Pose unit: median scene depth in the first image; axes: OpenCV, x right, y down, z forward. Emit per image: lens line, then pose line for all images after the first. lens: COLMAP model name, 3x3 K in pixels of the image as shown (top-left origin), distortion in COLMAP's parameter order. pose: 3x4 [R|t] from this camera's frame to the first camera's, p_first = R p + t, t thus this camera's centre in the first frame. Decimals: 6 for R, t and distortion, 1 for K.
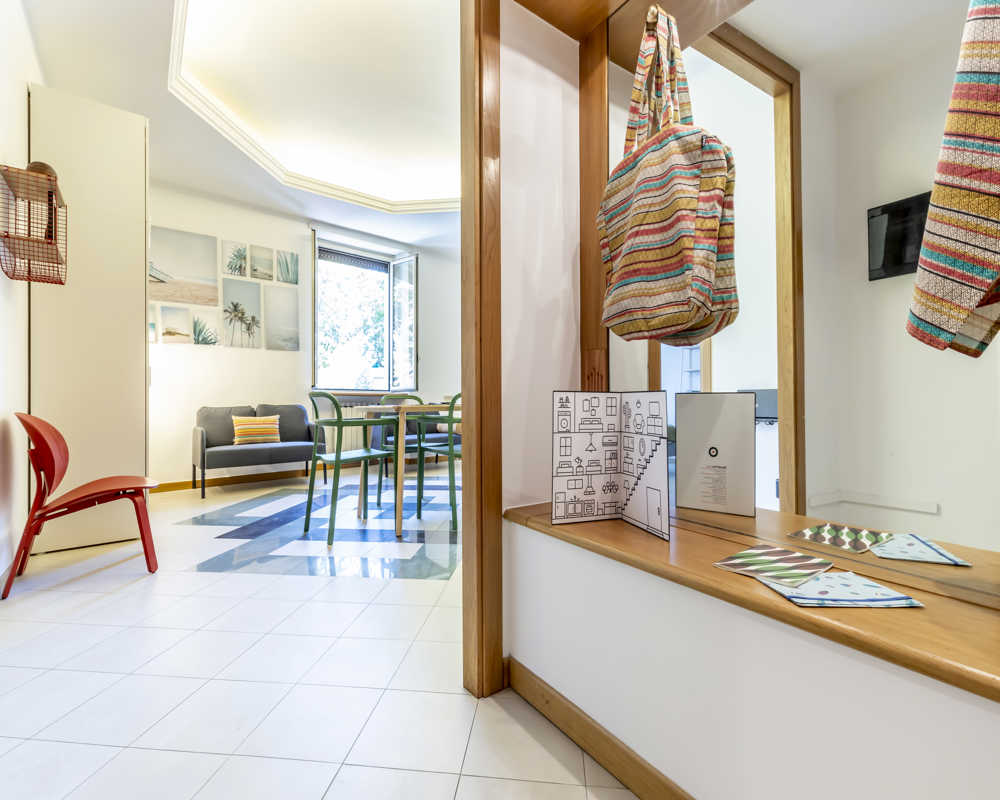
lens RADIAL K [[475.9, 0, 500.0], [0, 475.9, 400.0], [0, 0, 1]] dist [-0.000687, 0.000896]
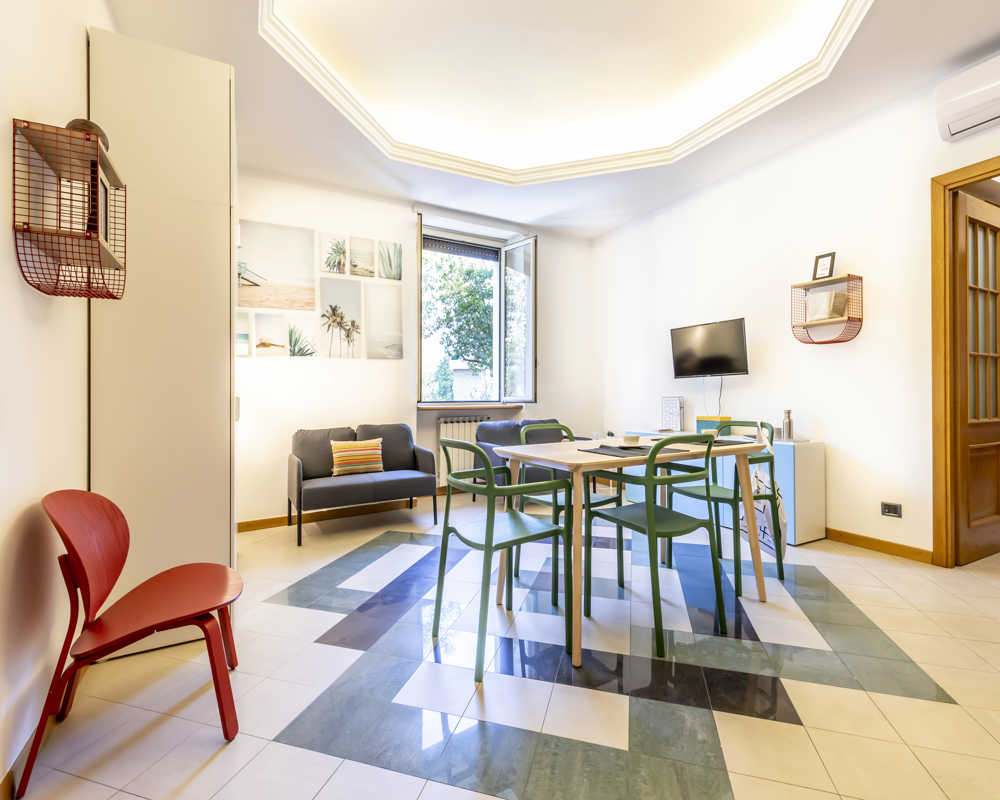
lens RADIAL K [[472.4, 0, 472.3], [0, 472.4, 380.6], [0, 0, 1]] dist [-0.001028, -0.000249]
pose [[0.979141, -0.006159, -0.203088, -0.144806], [0.003692, 0.999915, -0.012526, -0.059335], [0.203148, 0.011515, 0.979080, 0.228061]]
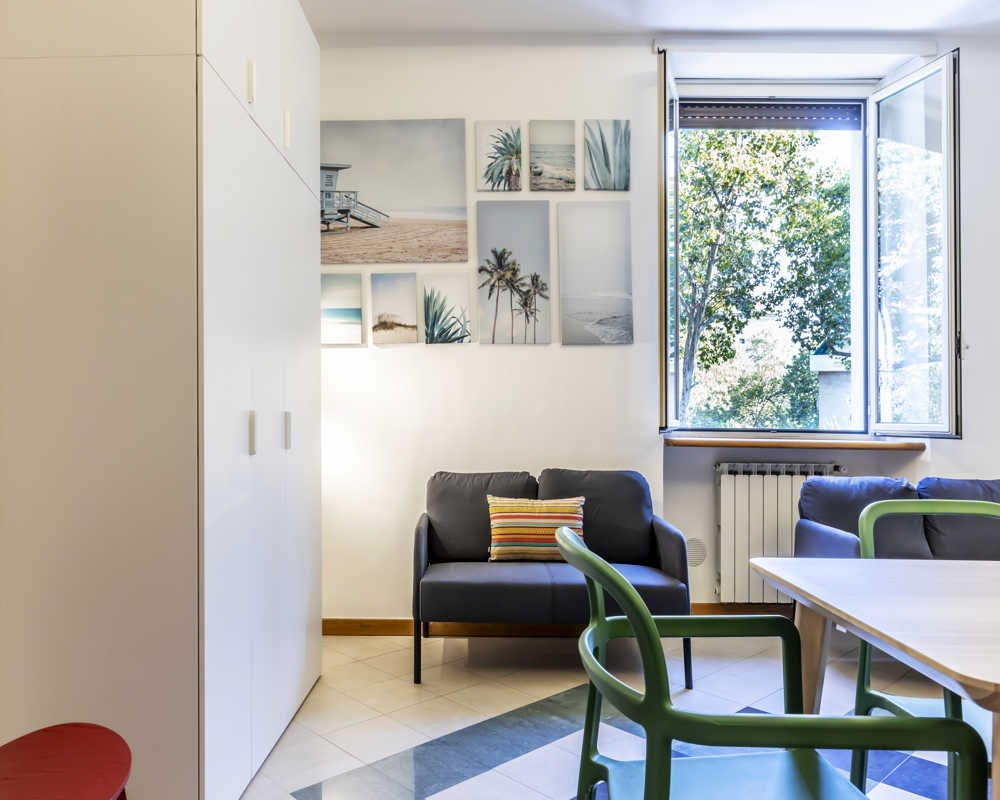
lens RADIAL K [[724.2, 0, 443.9], [0, 724.2, 383.7], [0, 0, 1]] dist [0.002379, -0.000179]
pose [[0.741277, -0.012118, -0.671090, -0.120403], [-0.005910, 0.999680, -0.024580, -0.055397], [0.671174, 0.022187, 0.740968, 0.438348]]
